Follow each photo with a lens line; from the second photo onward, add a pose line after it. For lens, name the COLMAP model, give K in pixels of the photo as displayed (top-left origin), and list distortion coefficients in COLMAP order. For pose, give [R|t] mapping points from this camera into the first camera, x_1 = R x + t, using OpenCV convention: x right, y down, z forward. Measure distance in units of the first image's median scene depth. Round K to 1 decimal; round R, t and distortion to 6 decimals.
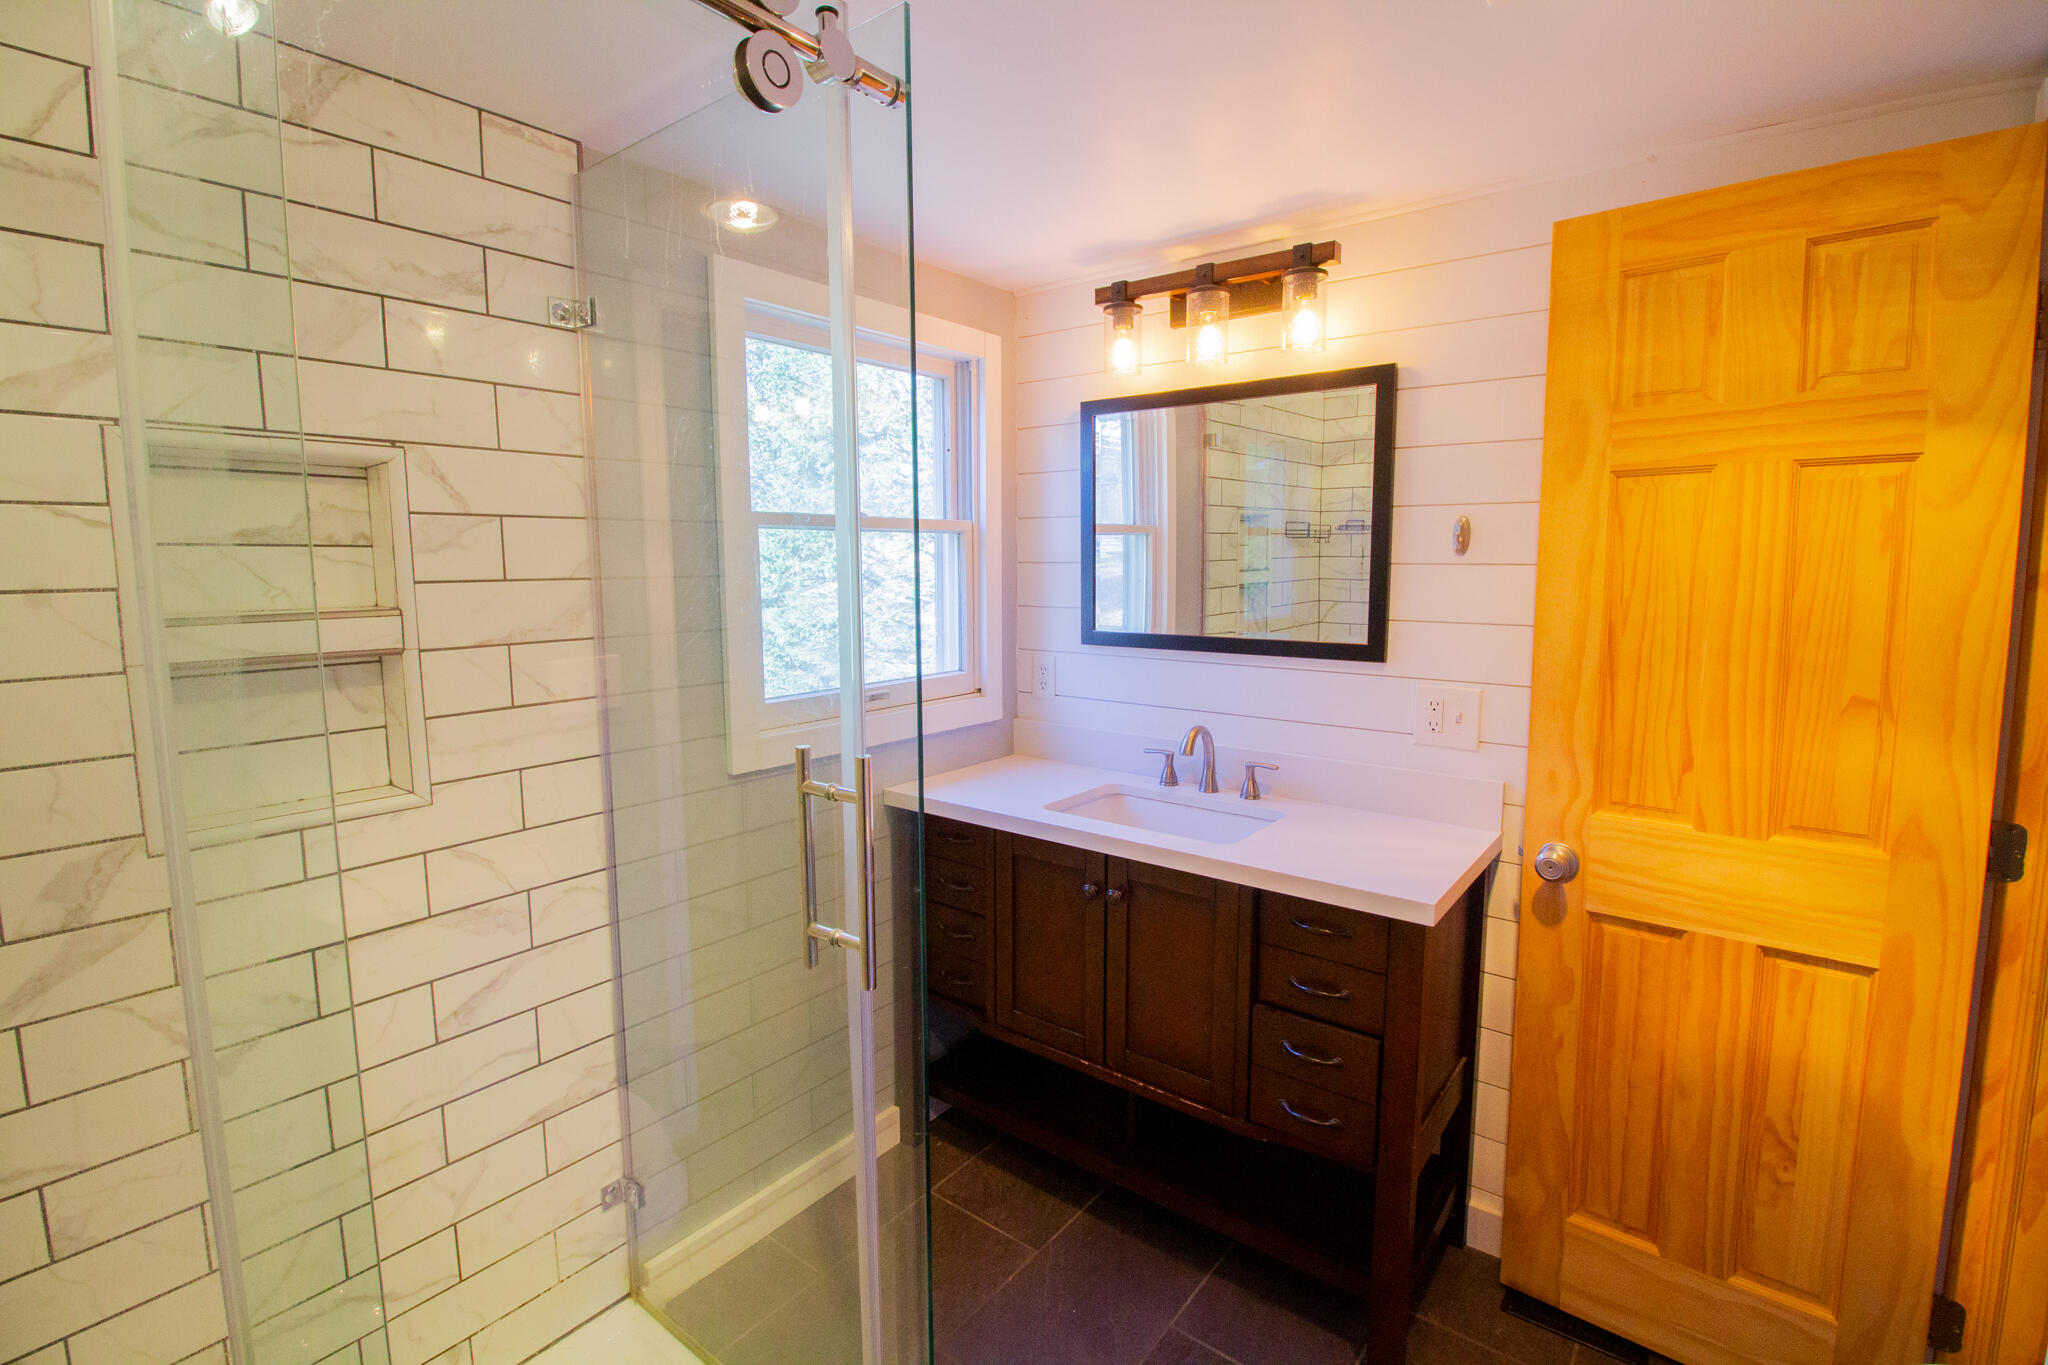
lens RADIAL K [[946.0, 0, 1023.8], [0, 946.0, 659.8], [0, 0, 1]] dist [-0.001198, -0.000347]
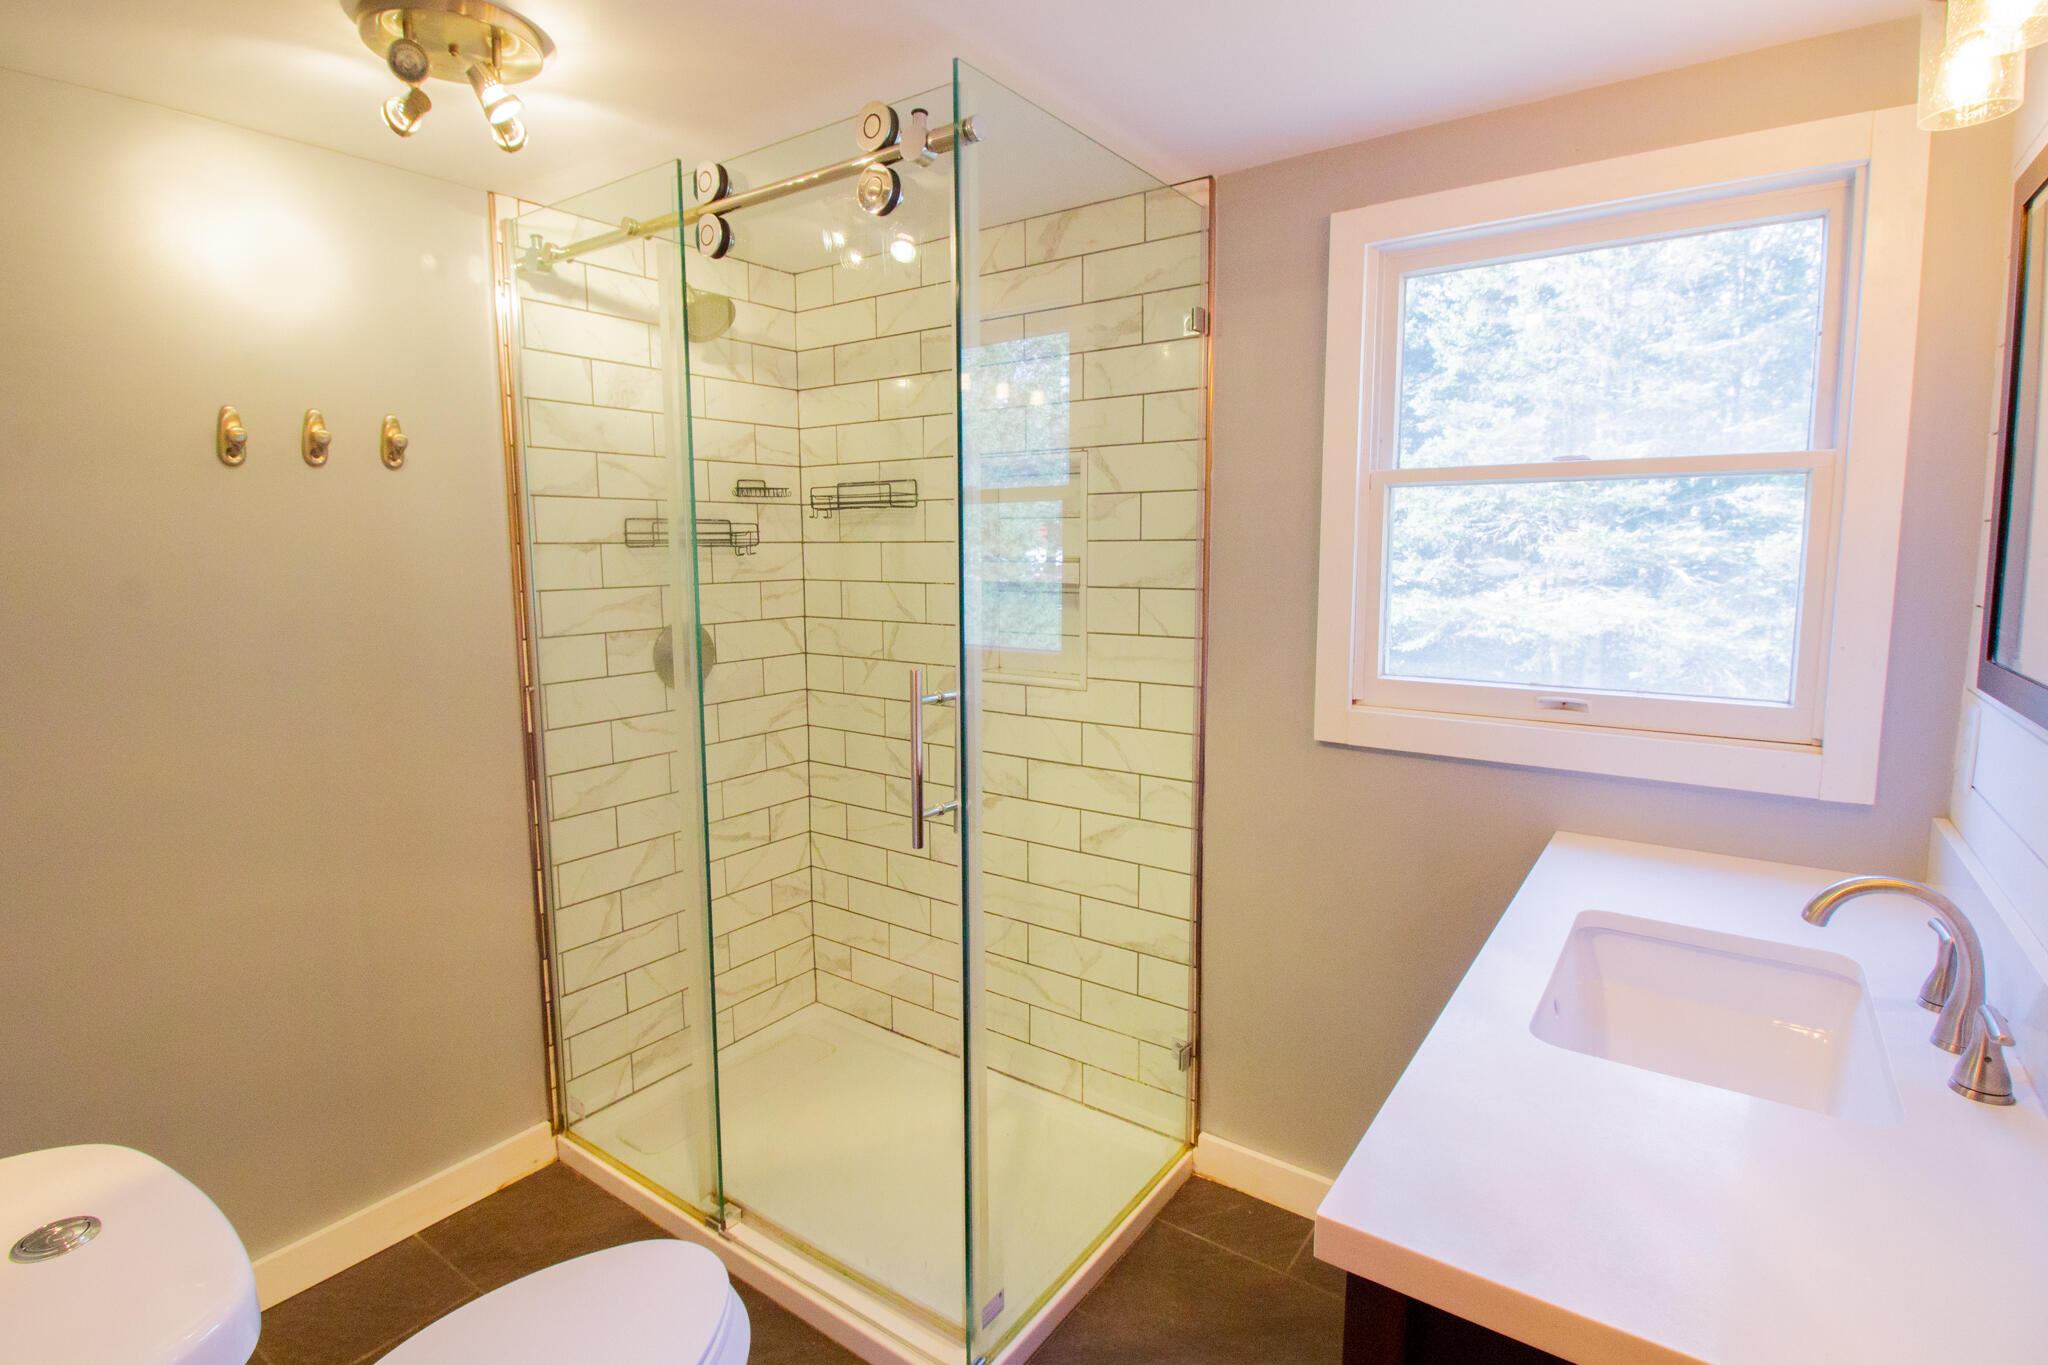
lens RADIAL K [[946.0, 0, 1023.8], [0, 946.0, 659.8], [0, 0, 1]] dist [-0.001198, -0.000347]
pose [[0.068678, 0.117265, -0.990723, 0.797354], [-0.108341, 0.988071, 0.109441, -0.045406], [0.991739, 0.099820, 0.080563, 0.744226]]
